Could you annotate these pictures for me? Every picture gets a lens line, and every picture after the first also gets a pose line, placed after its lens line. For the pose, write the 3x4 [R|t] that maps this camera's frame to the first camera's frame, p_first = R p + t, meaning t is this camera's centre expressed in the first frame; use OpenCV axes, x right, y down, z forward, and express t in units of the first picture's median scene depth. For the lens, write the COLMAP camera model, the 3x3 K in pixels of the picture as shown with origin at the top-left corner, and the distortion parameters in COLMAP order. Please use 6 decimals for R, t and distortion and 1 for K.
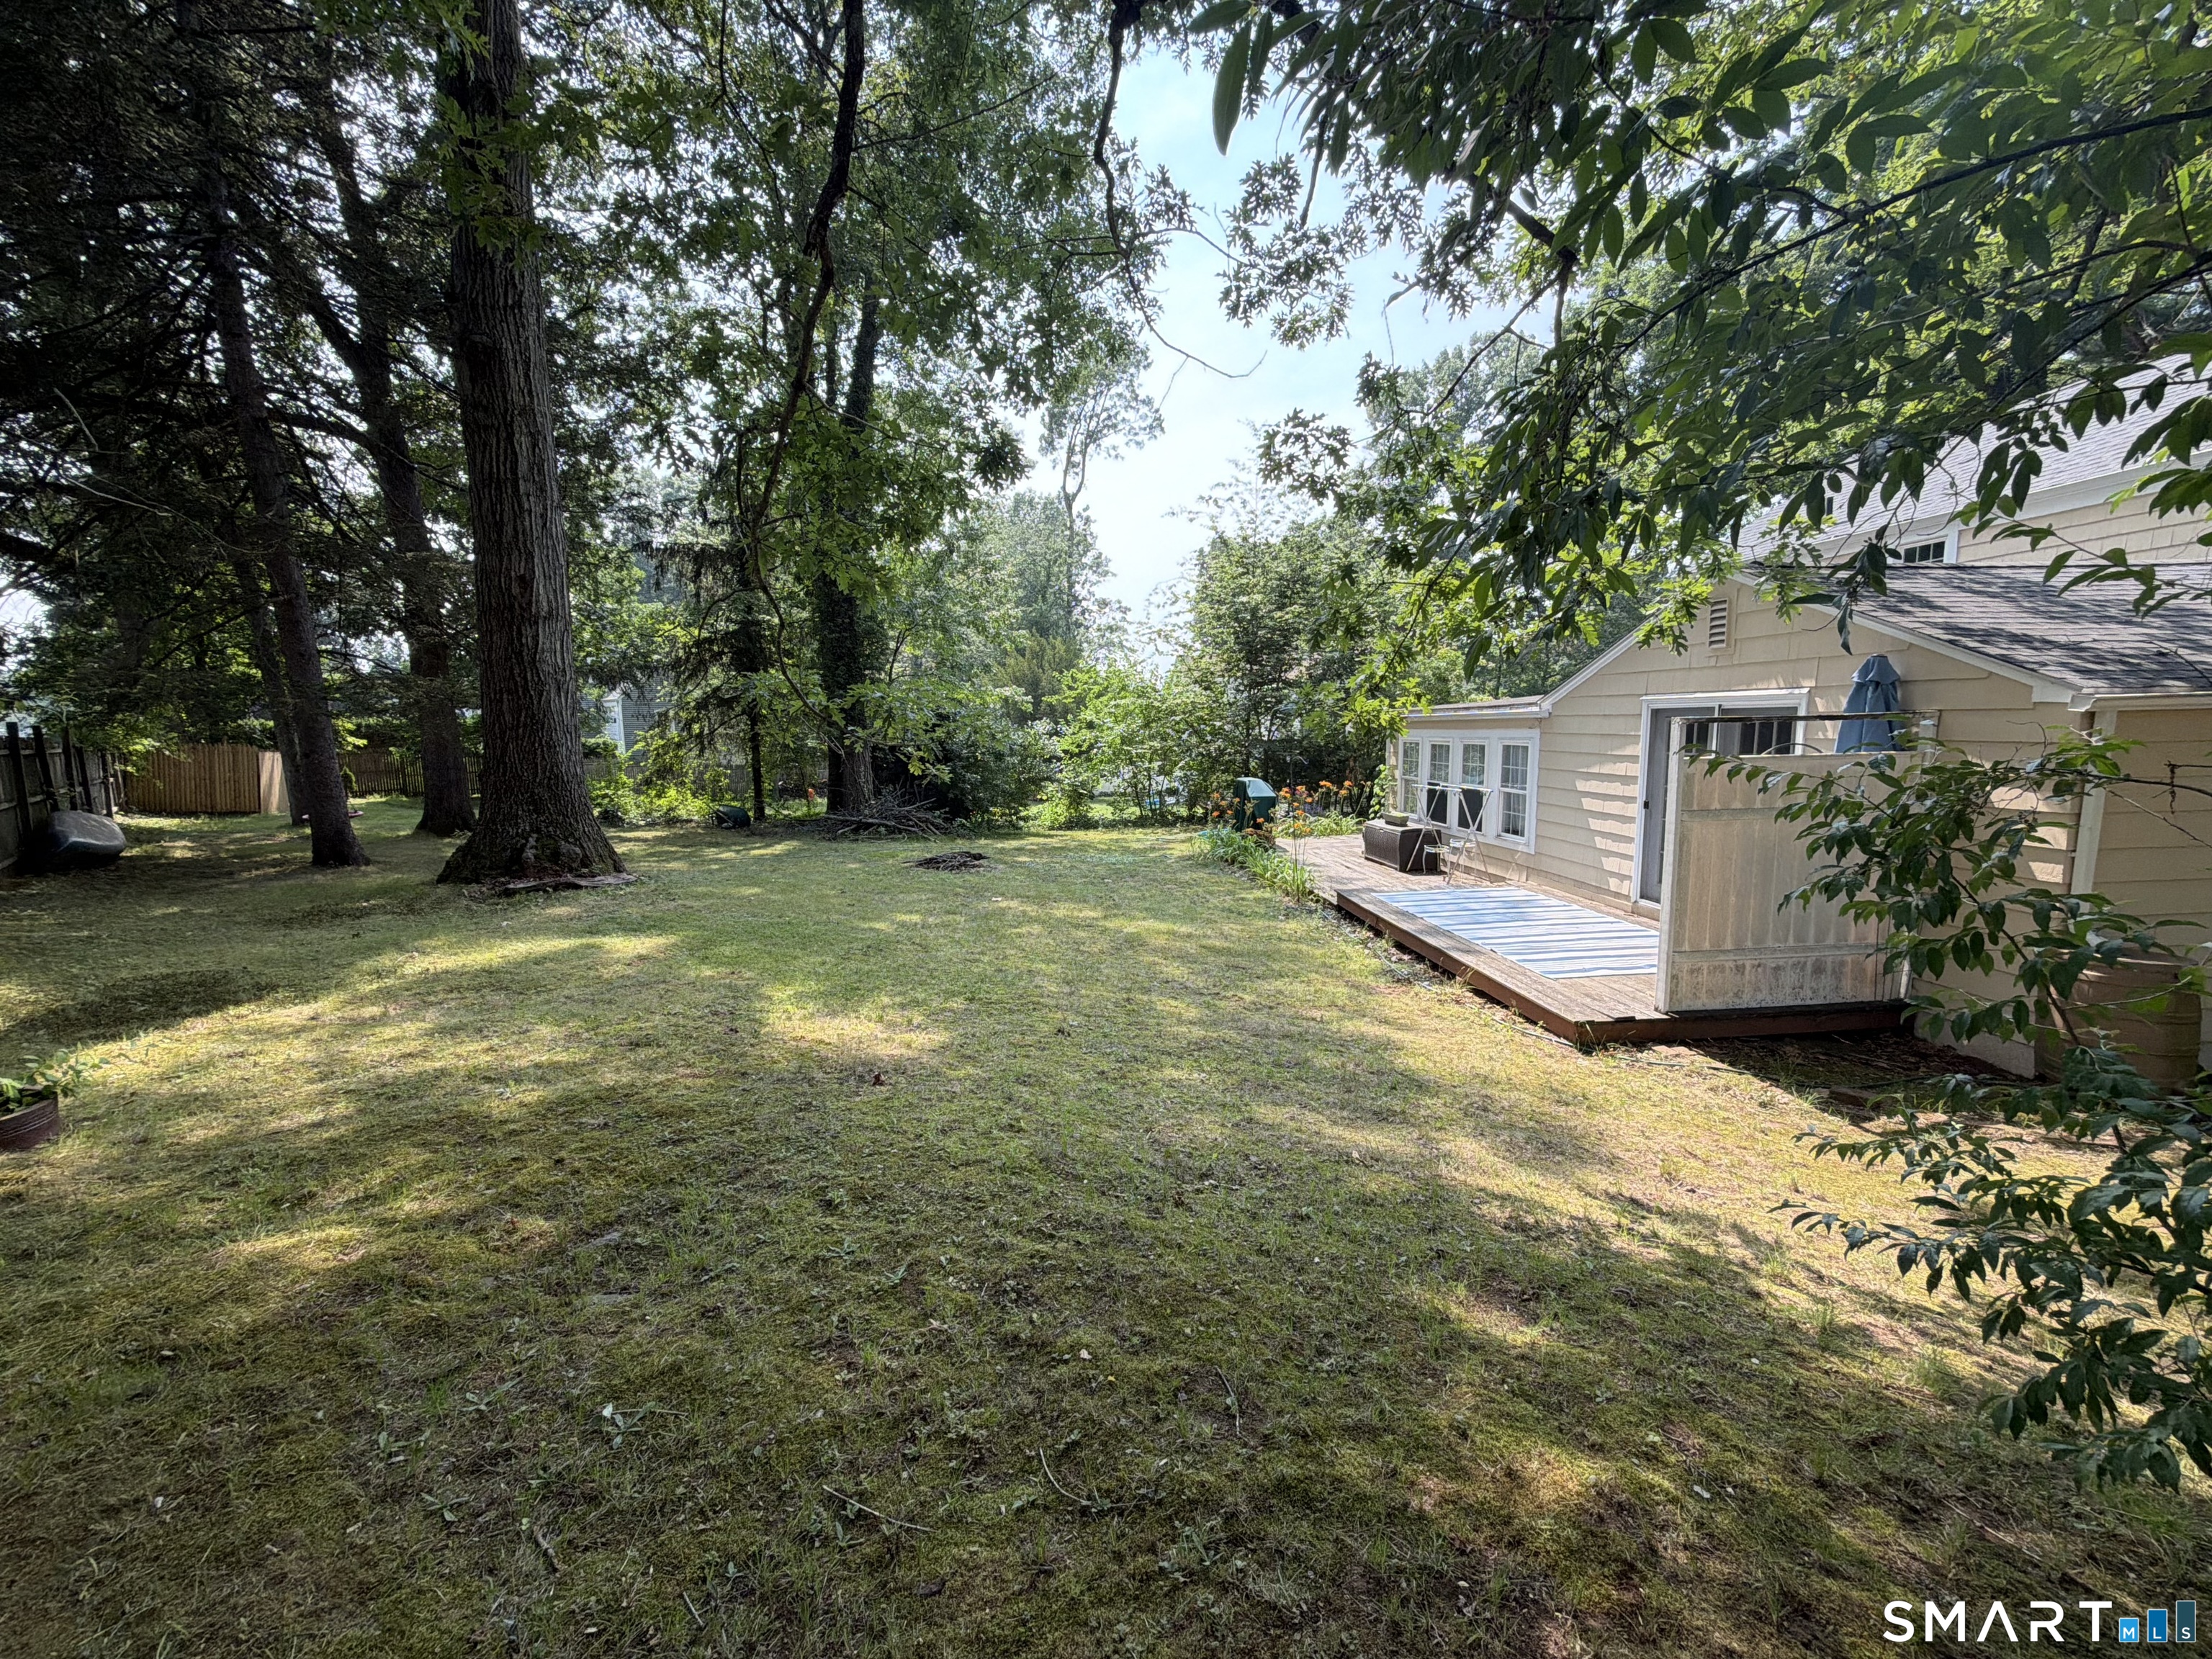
lens RADIAL K [[880.4, 0, 1107.9], [0, 880.4, 829.9], [0, 0, 1]] dist [0.000156, 0.000036]
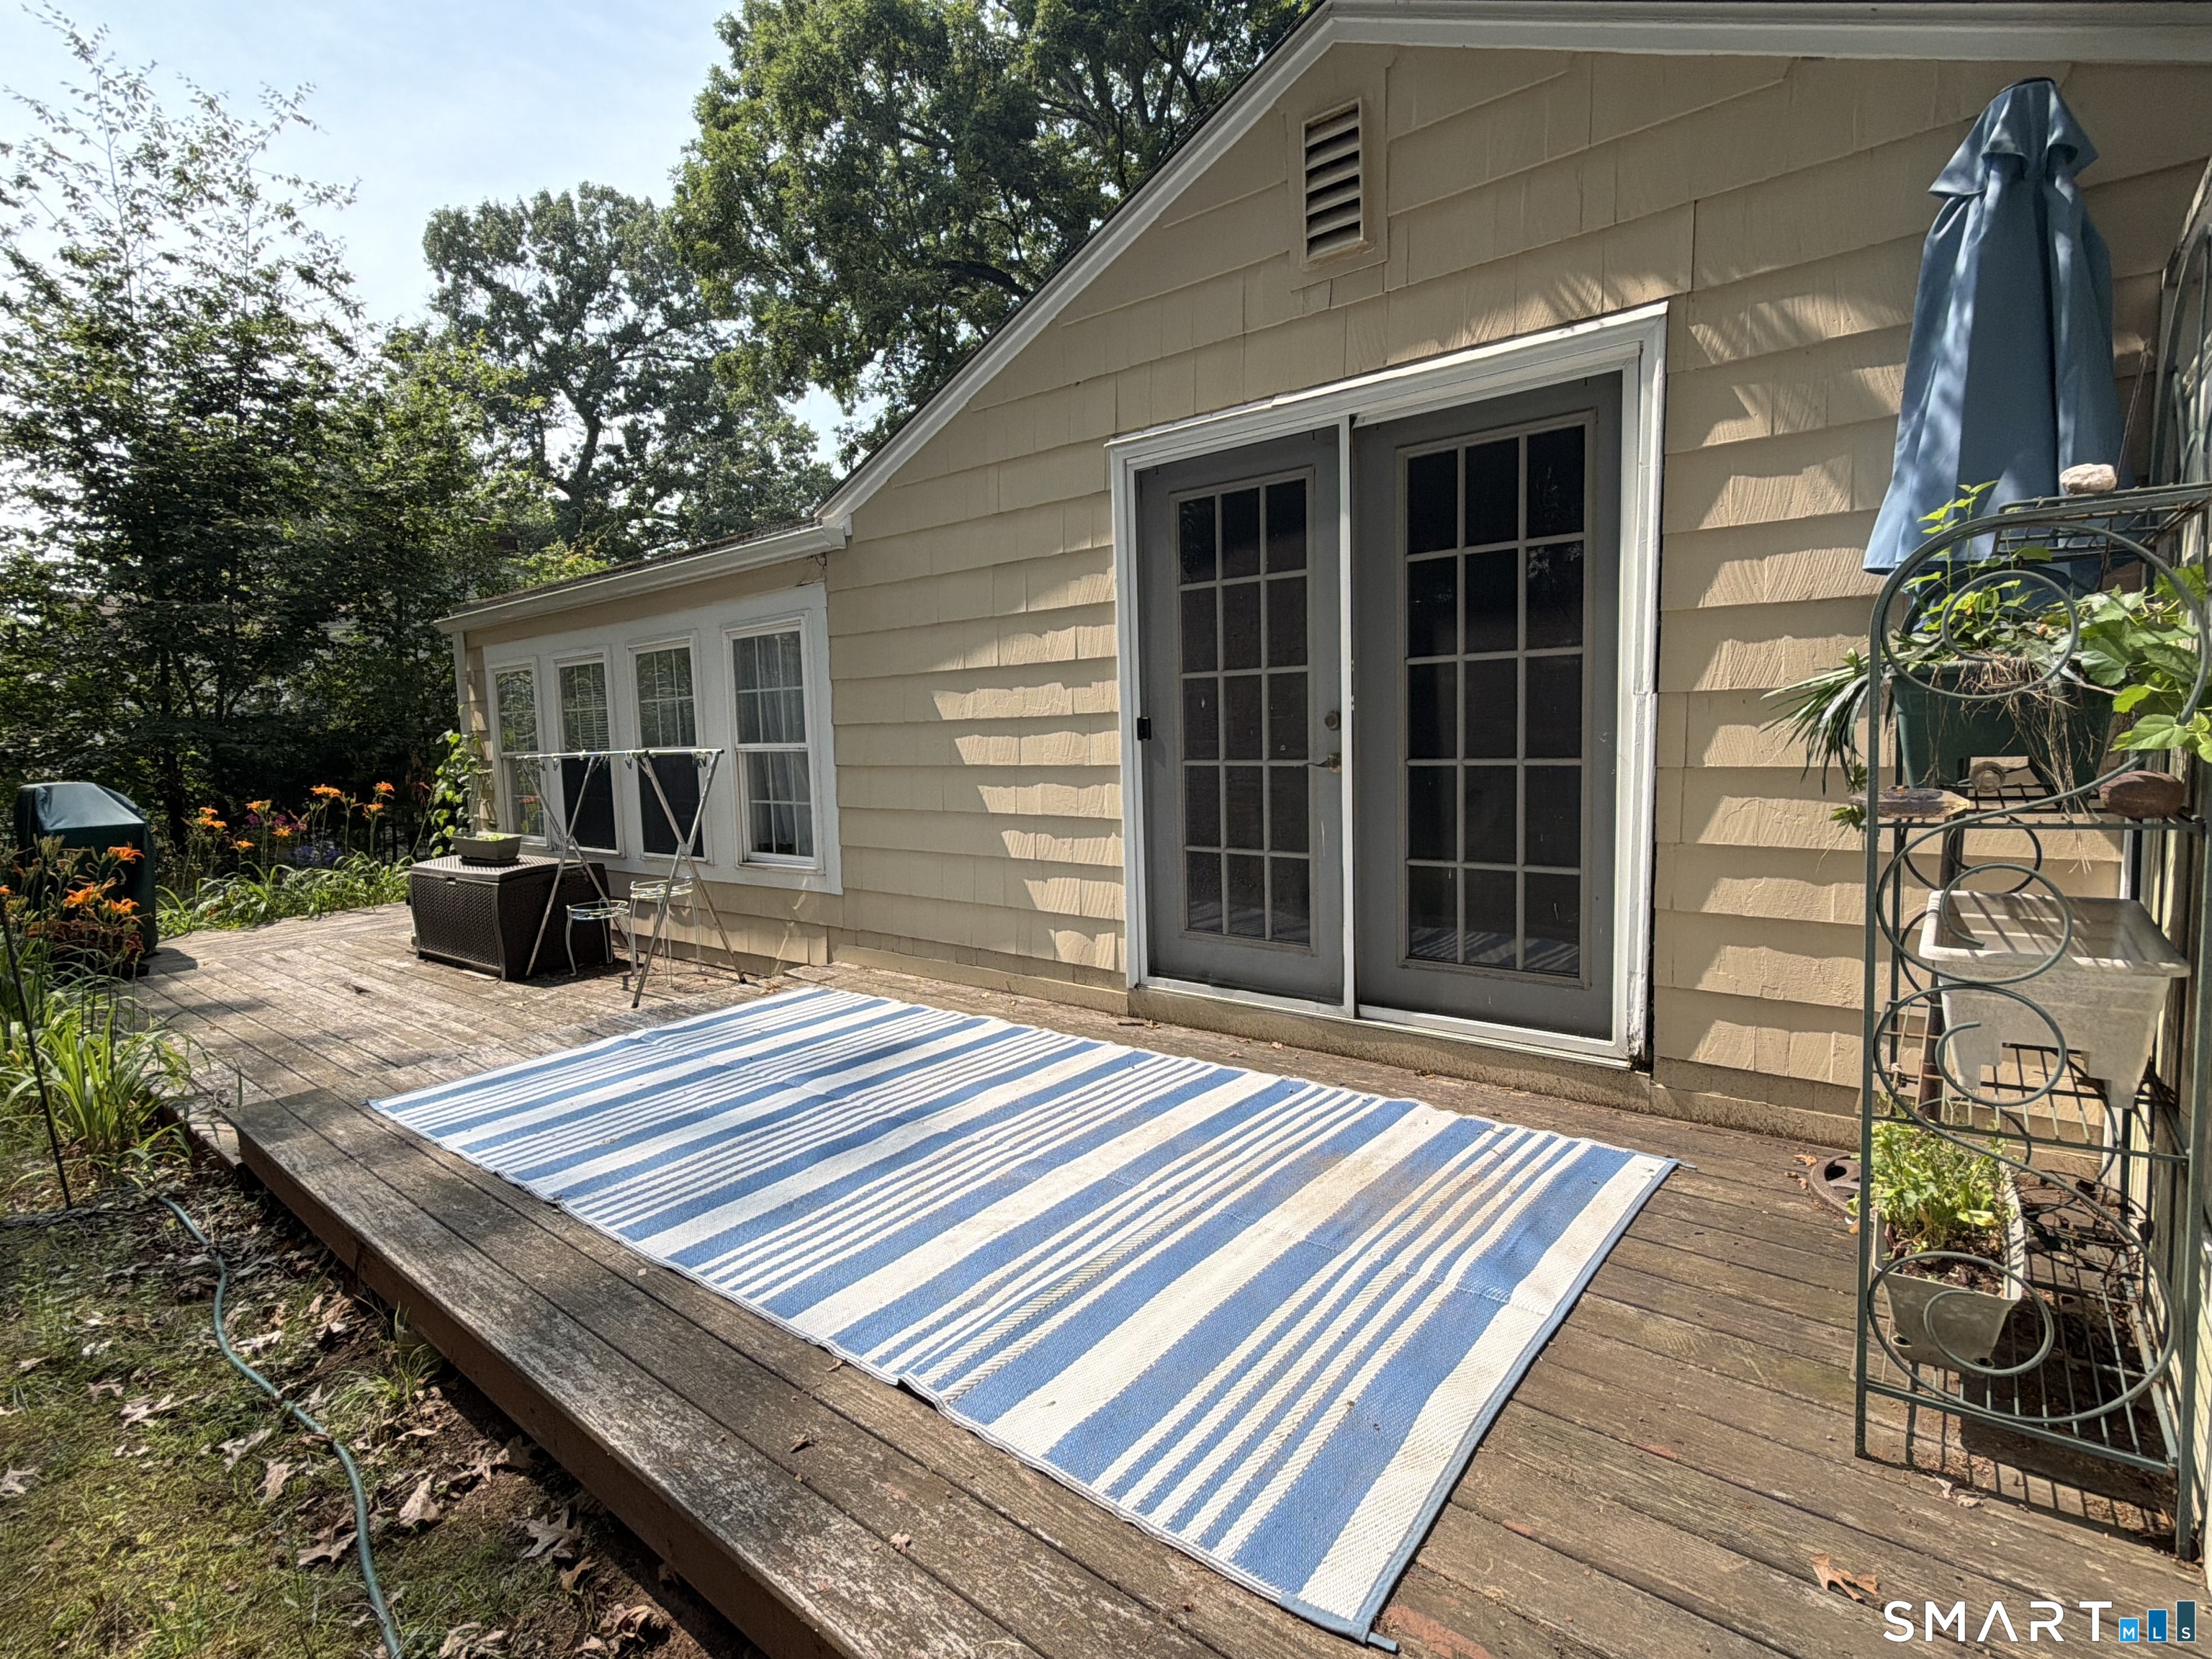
lens RADIAL K [[1082.9, 0, 1115.4], [0, 1082.9, 832.6], [0, 0, 1]] dist [-0.011043, -0.000293]
pose [[0.695132, -0.082610, 0.714120, 0.204178], [0.108777, 0.994025, 0.009105, 0.007934], [-0.710605, 0.071350, 0.699964, 0.525764]]
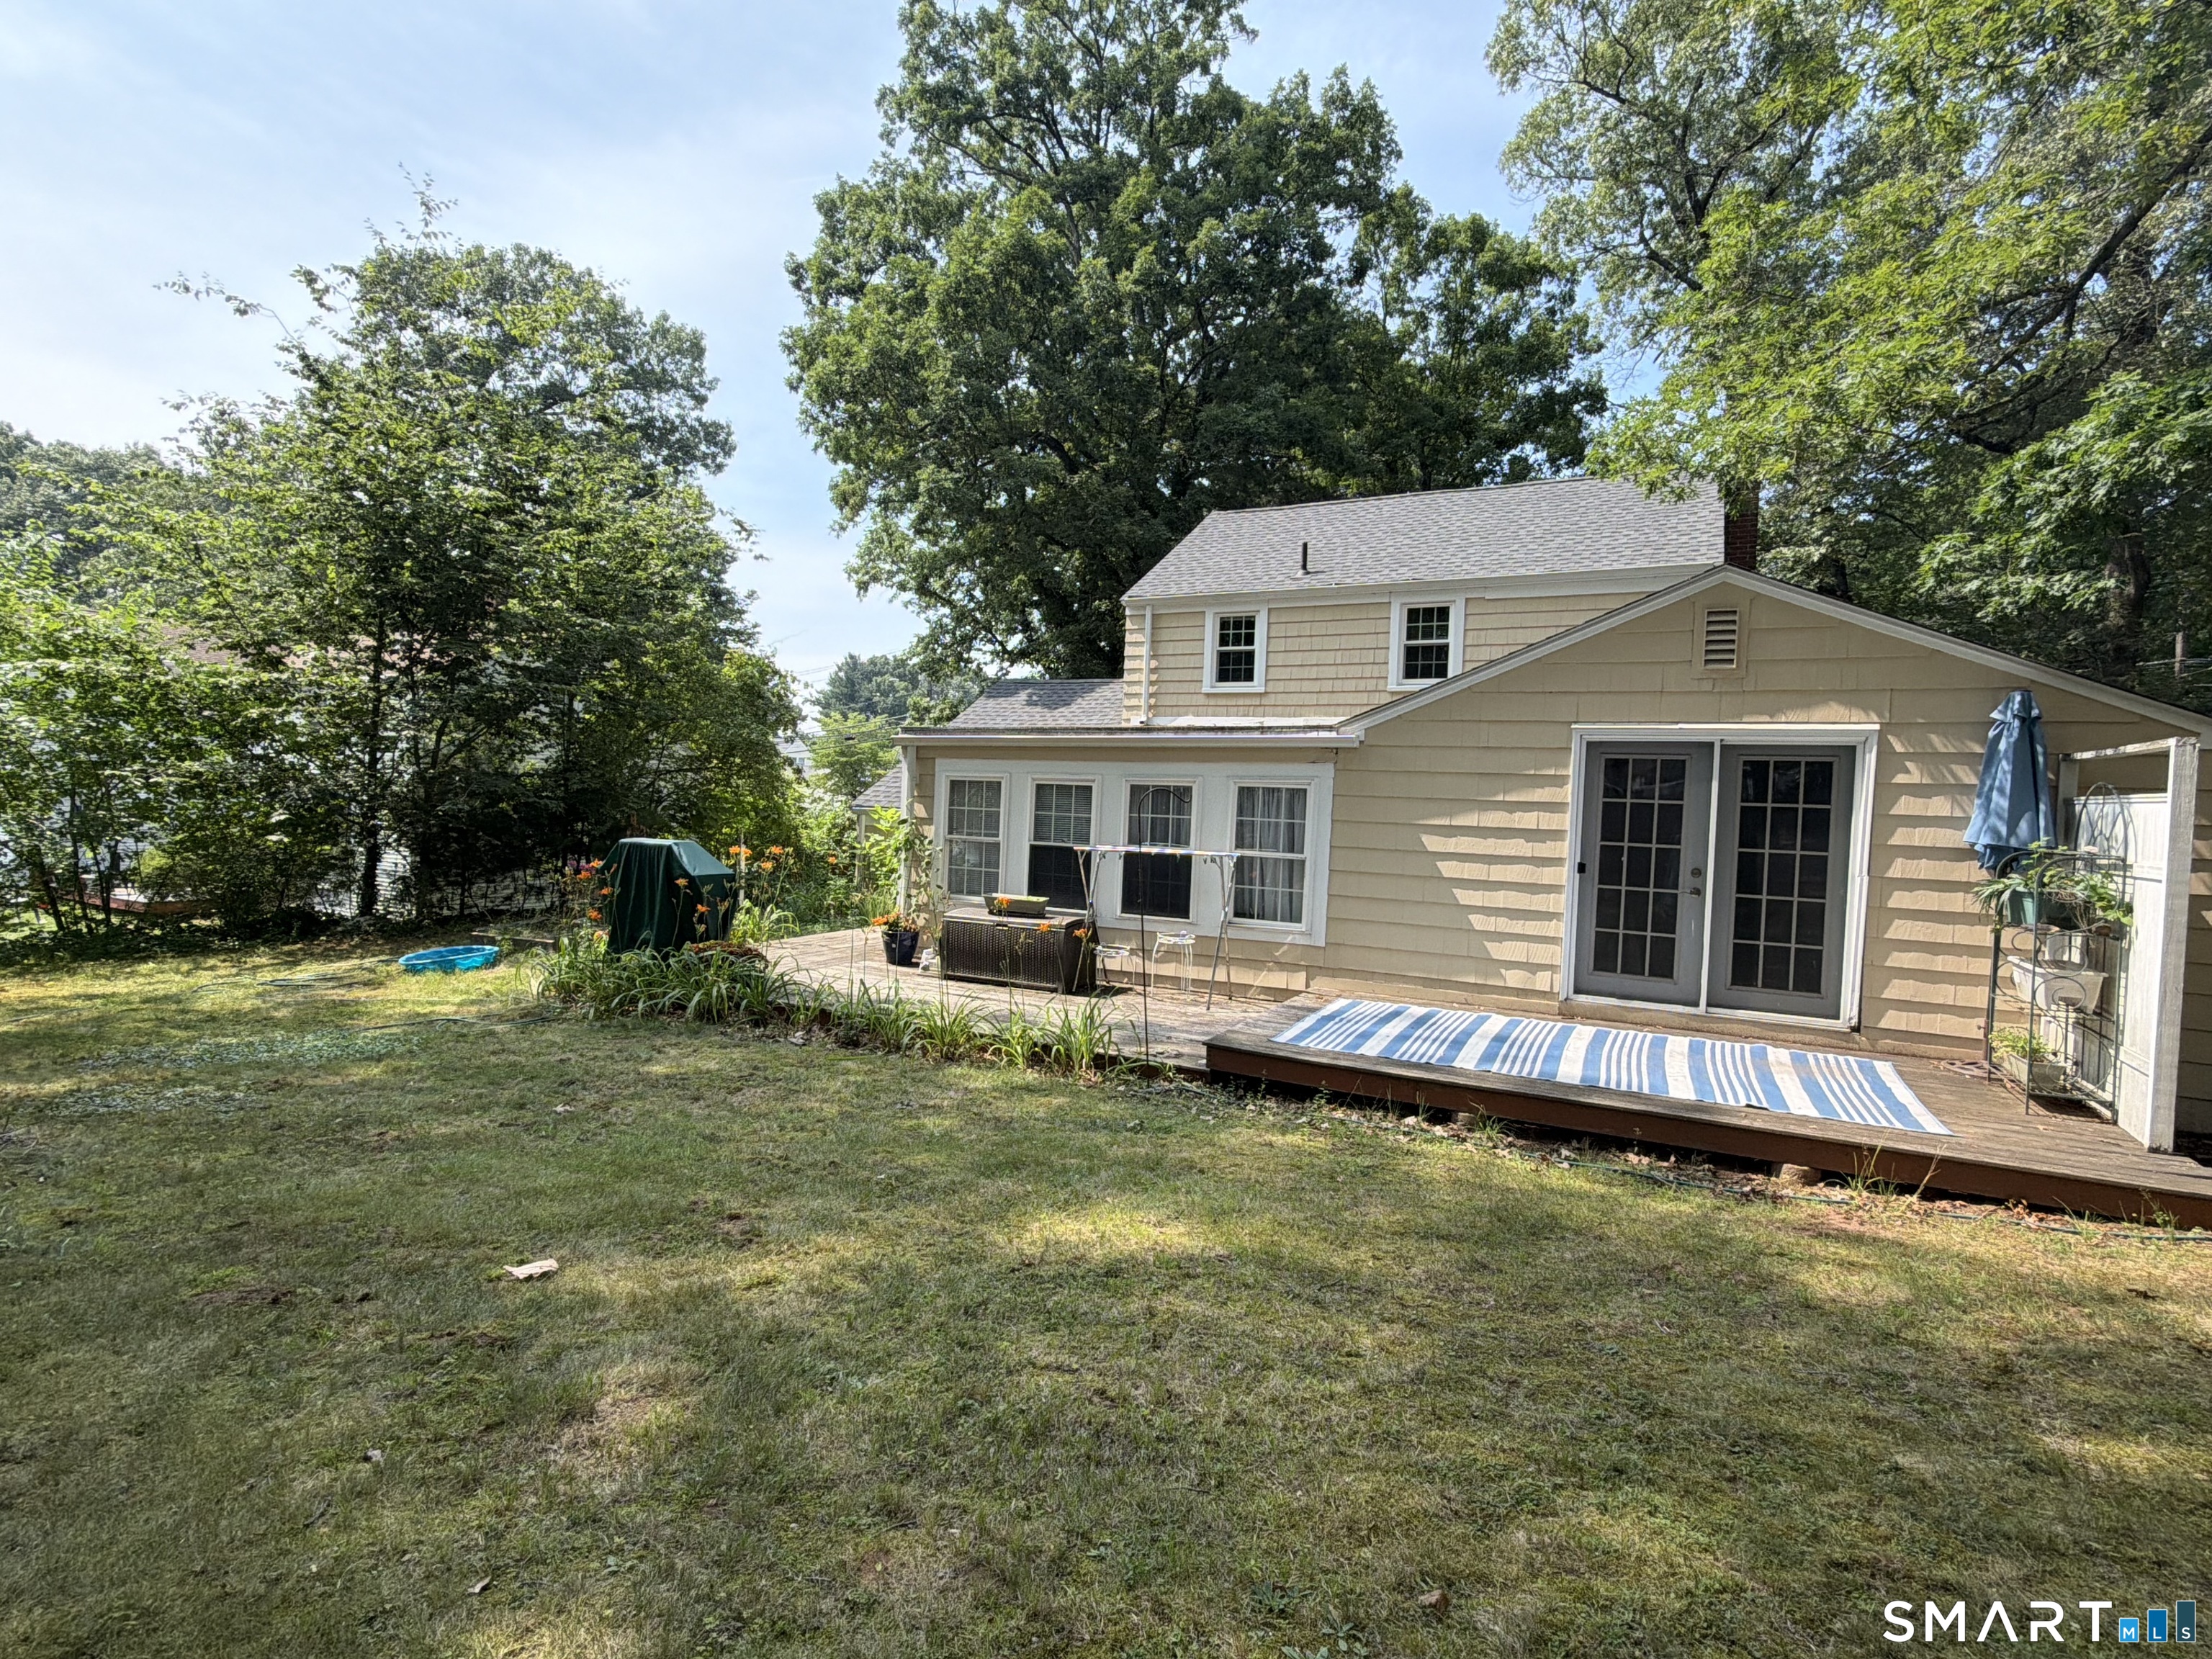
lens RADIAL K [[1082.9, 0, 1110.6], [0, 1082.9, 821.3], [0, 0, 1]] dist [-0.011043, -0.000293]
pose [[0.537836, 0.021634, 0.842772, -0.295134], [0.051046, 0.997001, -0.058169, -0.026730], [-0.841503, 0.074305, 0.535119, 0.645403]]
